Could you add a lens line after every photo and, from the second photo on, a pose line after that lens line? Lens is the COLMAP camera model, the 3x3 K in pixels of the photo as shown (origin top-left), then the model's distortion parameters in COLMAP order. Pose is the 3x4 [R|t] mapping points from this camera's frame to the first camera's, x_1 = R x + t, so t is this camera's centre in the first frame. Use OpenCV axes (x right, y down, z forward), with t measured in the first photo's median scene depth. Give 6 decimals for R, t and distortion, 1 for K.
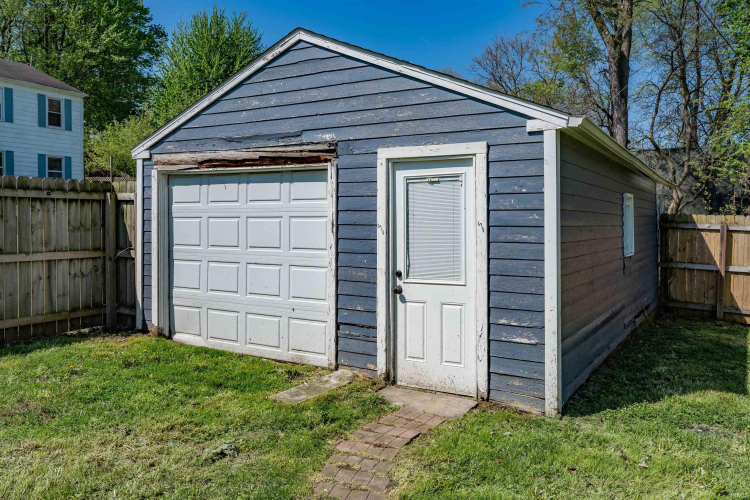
lens RADIAL K [[585.3, 0, 375.9], [0, 585.3, 249.7], [0, 0, 1]] dist [0.000757, -0.000961]
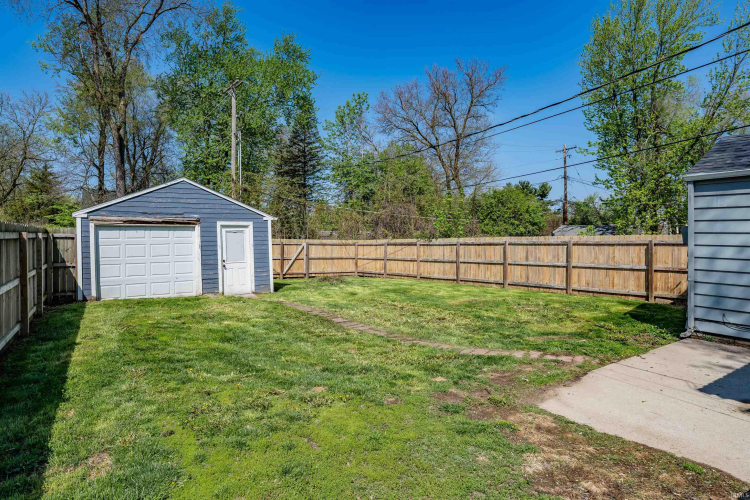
lens RADIAL K [[419.9, 0, 370.9], [0, 419.9, 247.8], [0, 0, 1]] dist [-0.004588, 0.001680]
pose [[0.450839, -0.039212, 0.891743, -1.563130], [0.050894, 0.998539, 0.018178, -0.028329], [-0.891153, 0.037189, 0.452176, -0.715674]]
